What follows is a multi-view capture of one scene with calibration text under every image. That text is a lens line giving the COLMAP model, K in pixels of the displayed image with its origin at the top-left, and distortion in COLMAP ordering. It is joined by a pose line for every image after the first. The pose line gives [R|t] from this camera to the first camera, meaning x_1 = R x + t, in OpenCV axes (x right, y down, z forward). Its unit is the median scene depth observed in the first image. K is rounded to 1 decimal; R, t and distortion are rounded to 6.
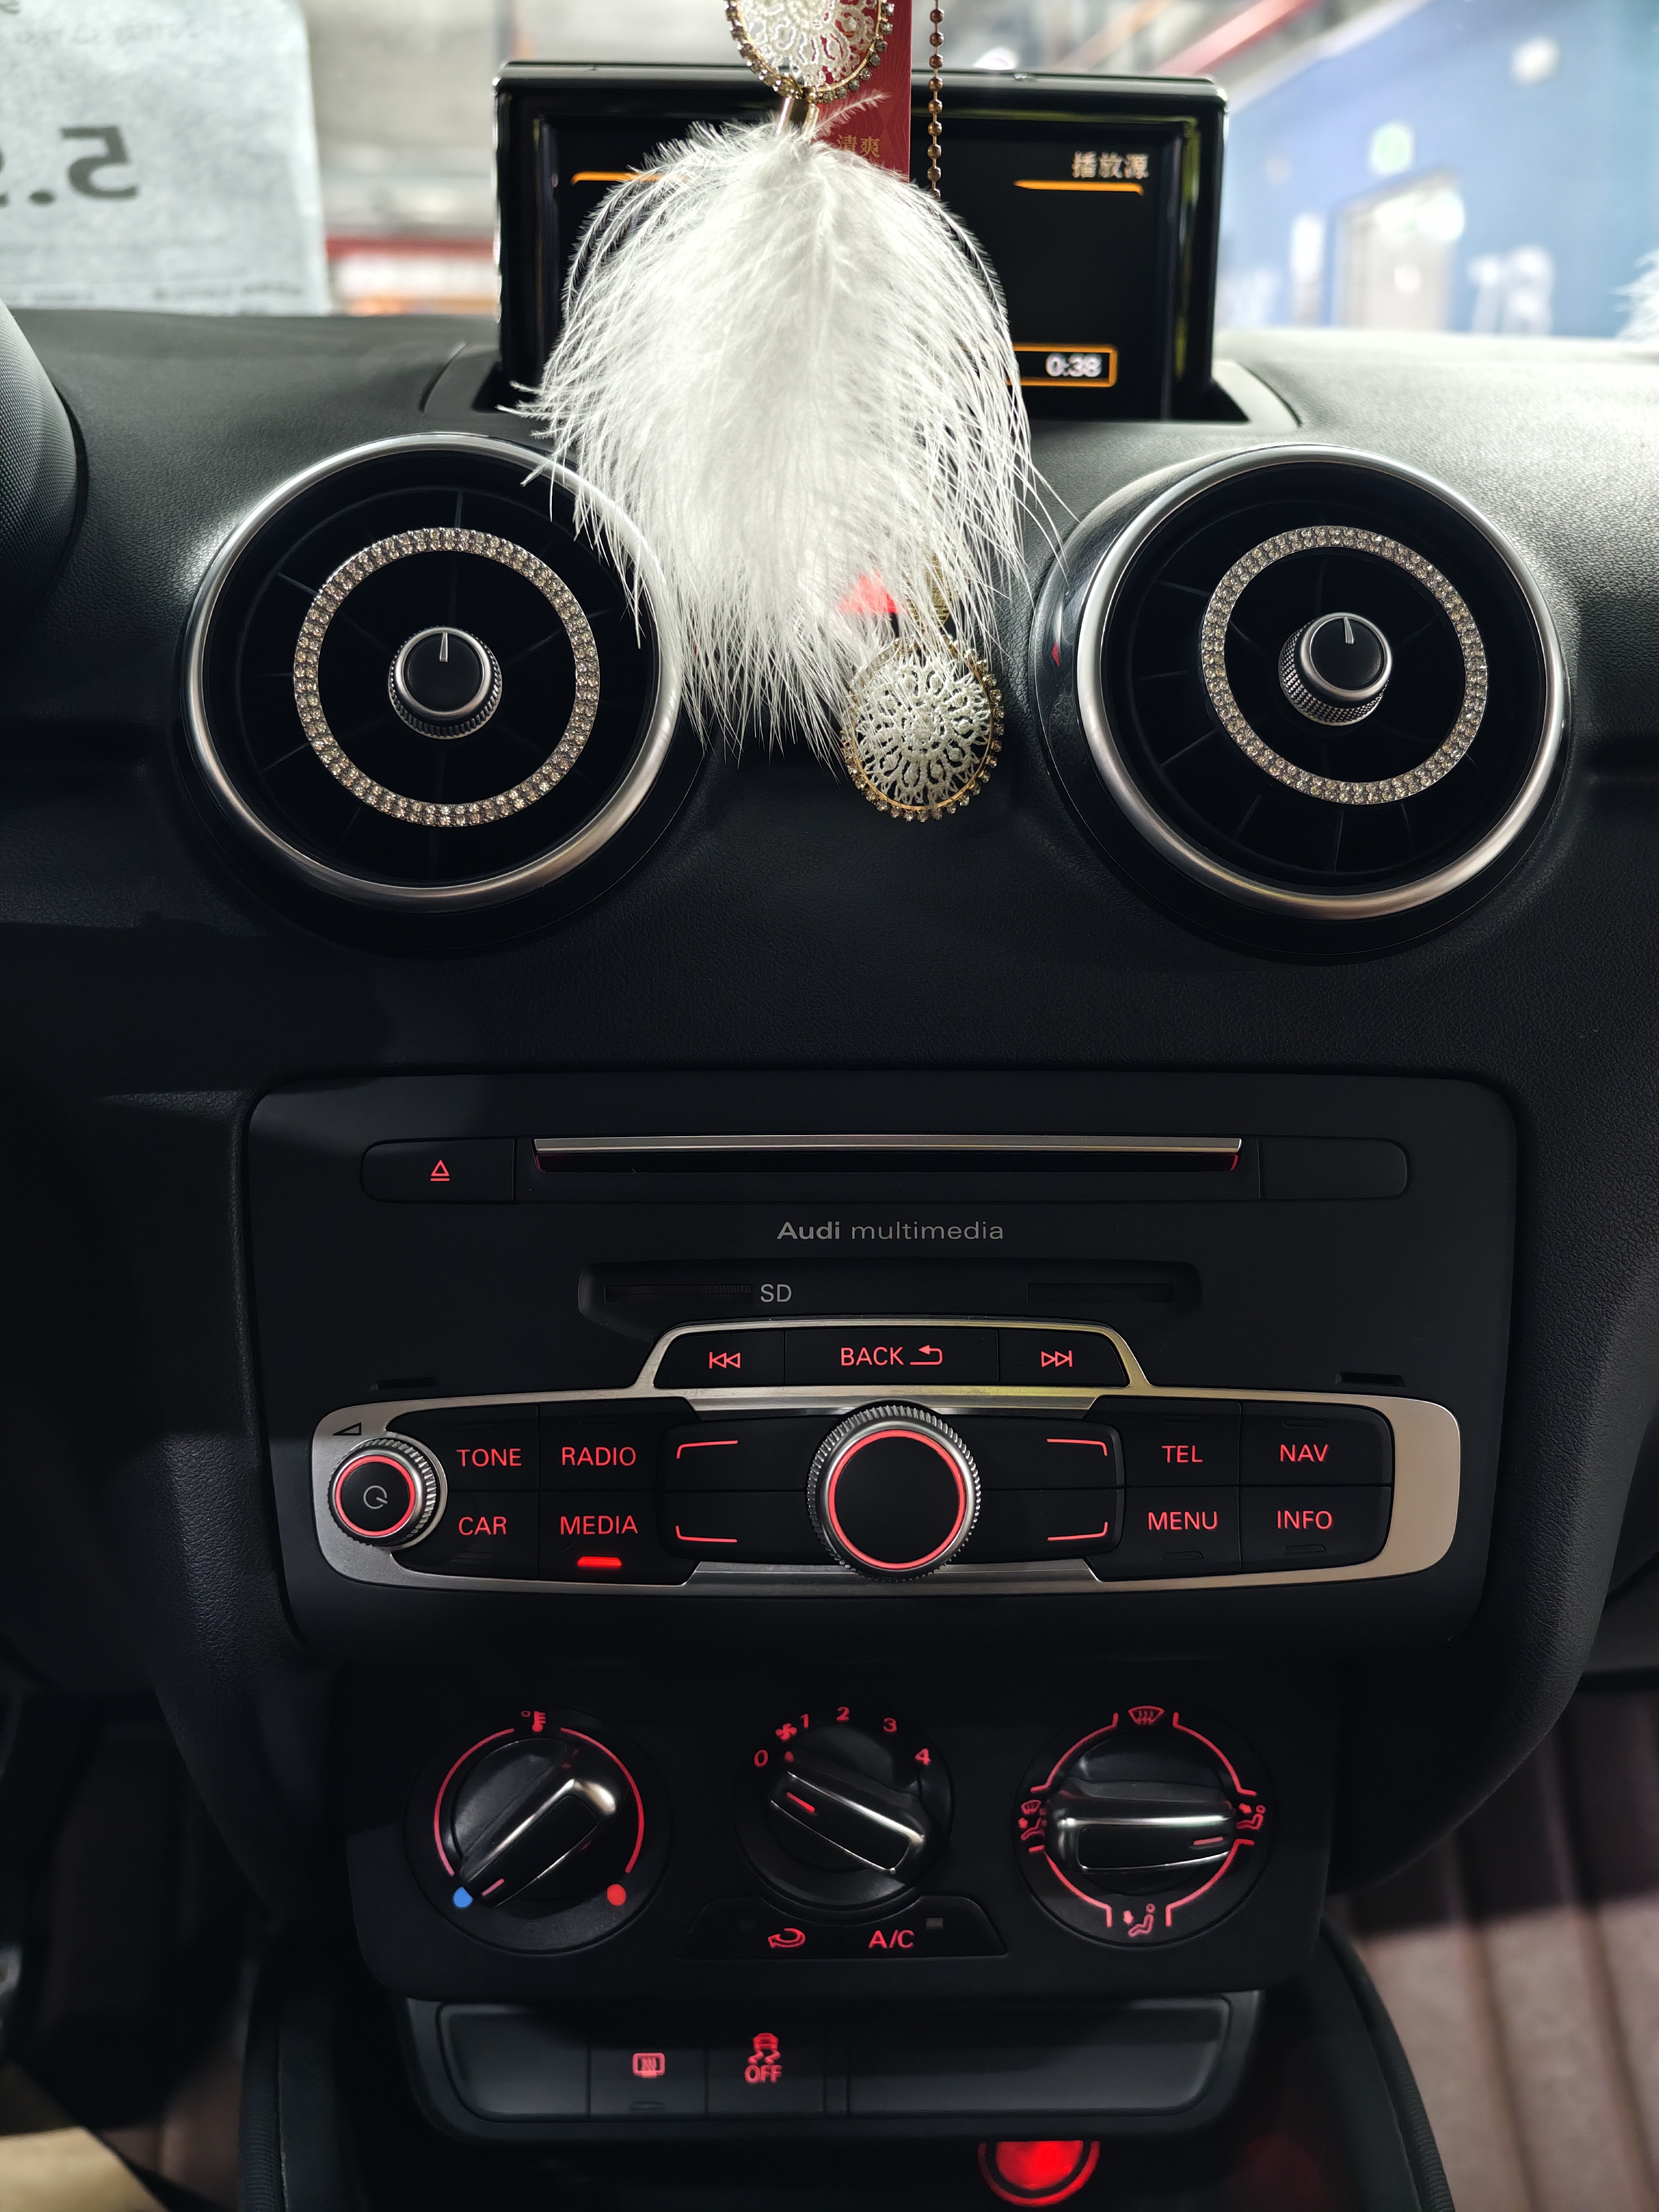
lens RADIAL K [[2363.9, 0, 832.1], [0, 2363.9, 1072.1], [0, 0, 1]] dist [-0.014242, -0.002178]
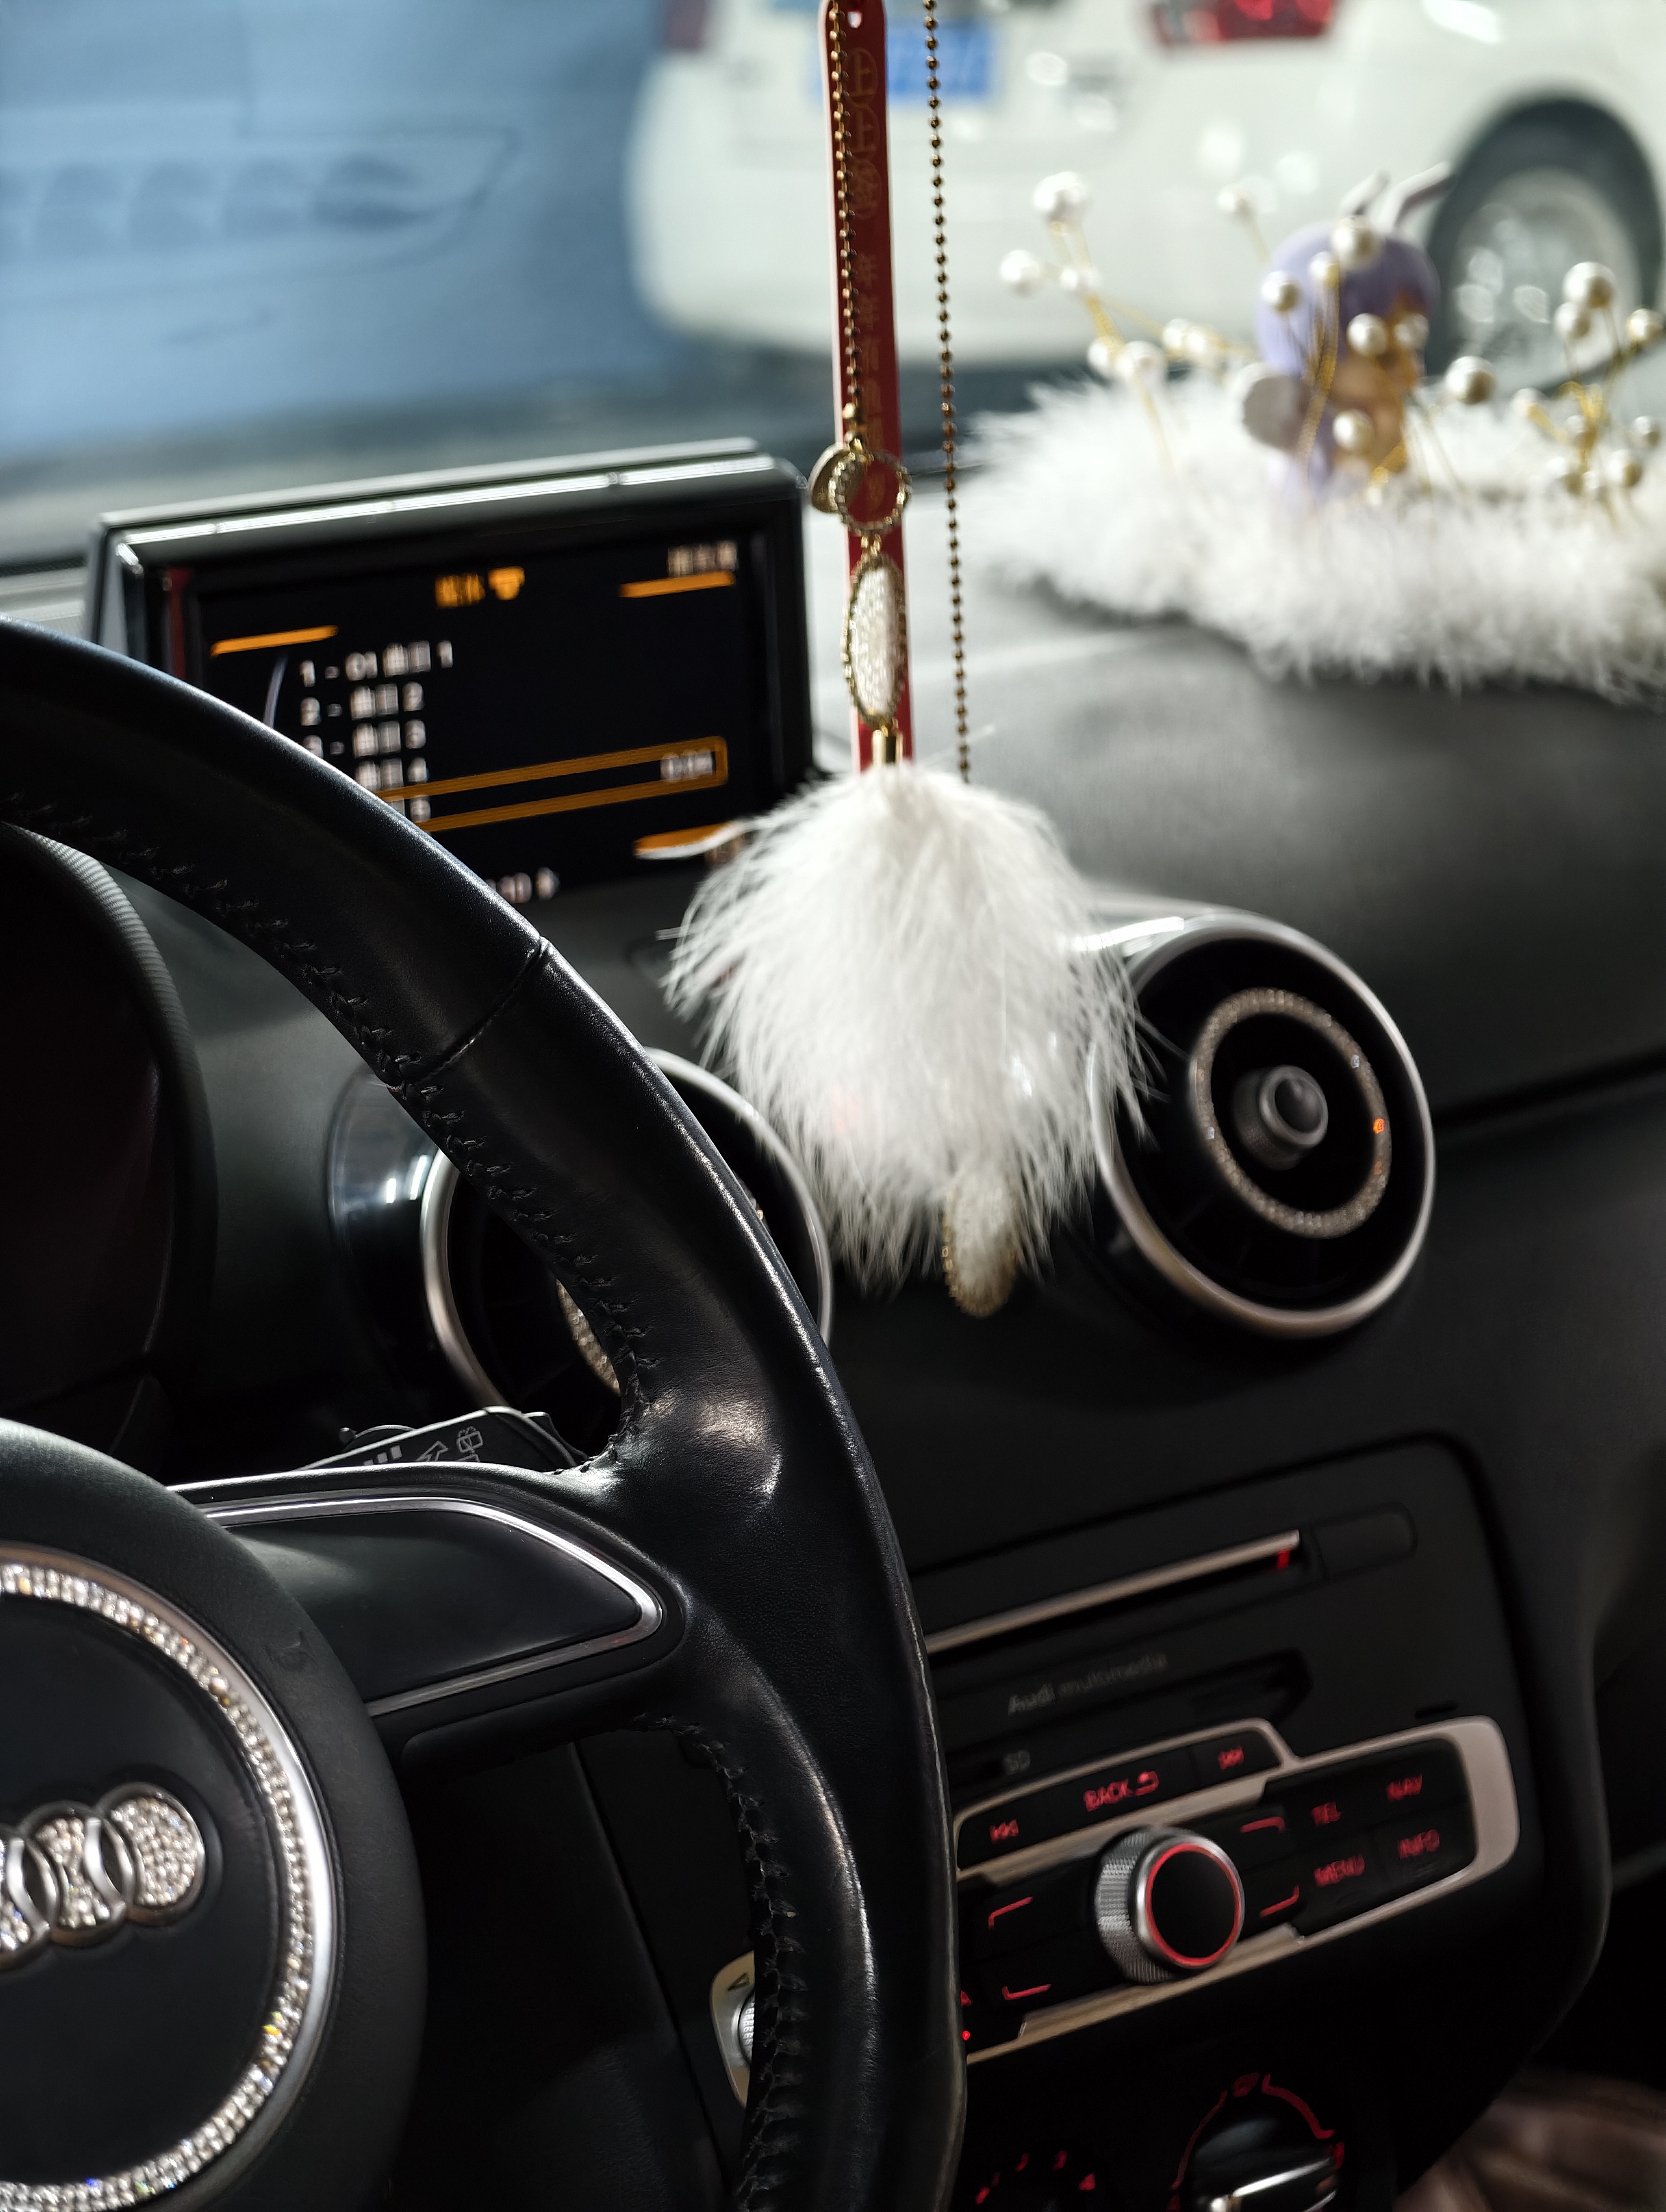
lens RADIAL K [[5401.5, 0, 799.8], [0, 5401.5, 1110.6], [0, 0, 1]] dist [0.602071, -5.094371]
pose [[0.826357, -0.183751, 0.532325, -1.276187], [0.198391, 0.979658, 0.030191, -0.274397], [-0.527044, 0.080660, 0.846002, -1.027825]]
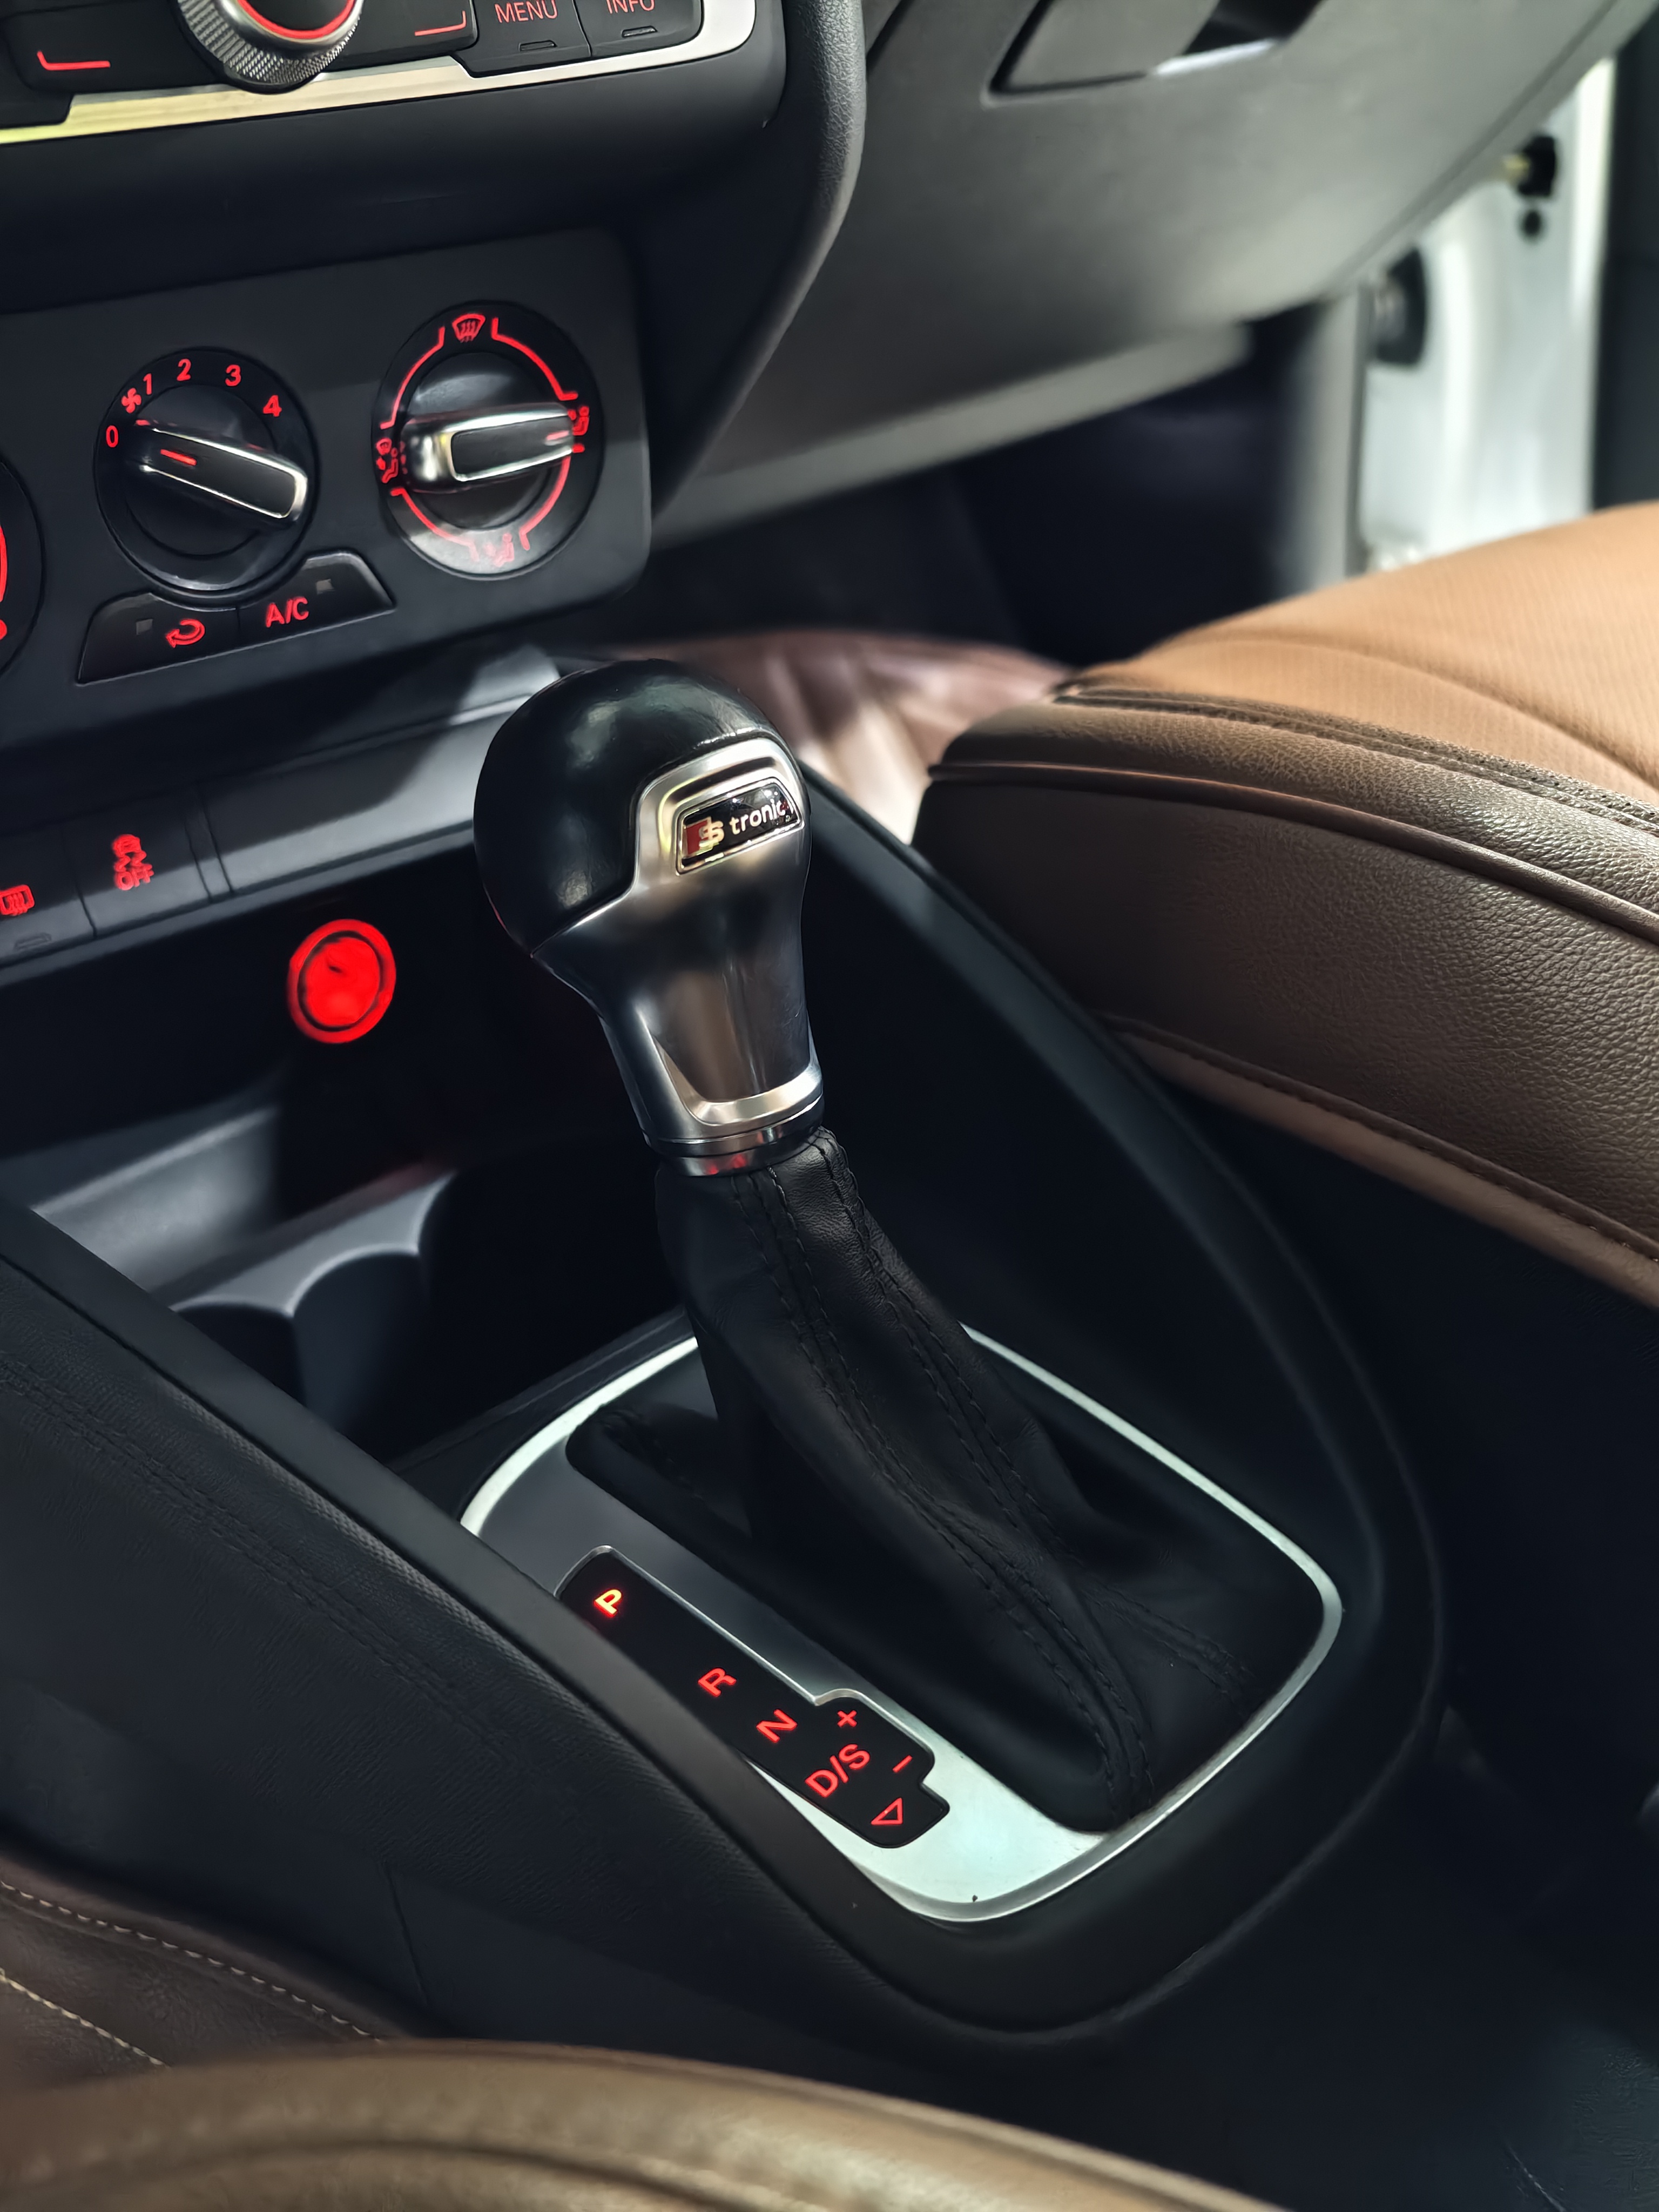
lens RADIAL K [[2363.9, 0, 832.1], [0, 2363.9, 1072.1], [0, 0, 1]] dist [-0.014242, -0.002178]
pose [[0.806937, -0.315164, 0.499524, -0.339472], [0.188083, 0.938825, 0.288501, 0.311085], [-0.559891, -0.138850, 0.816849, 0.062128]]
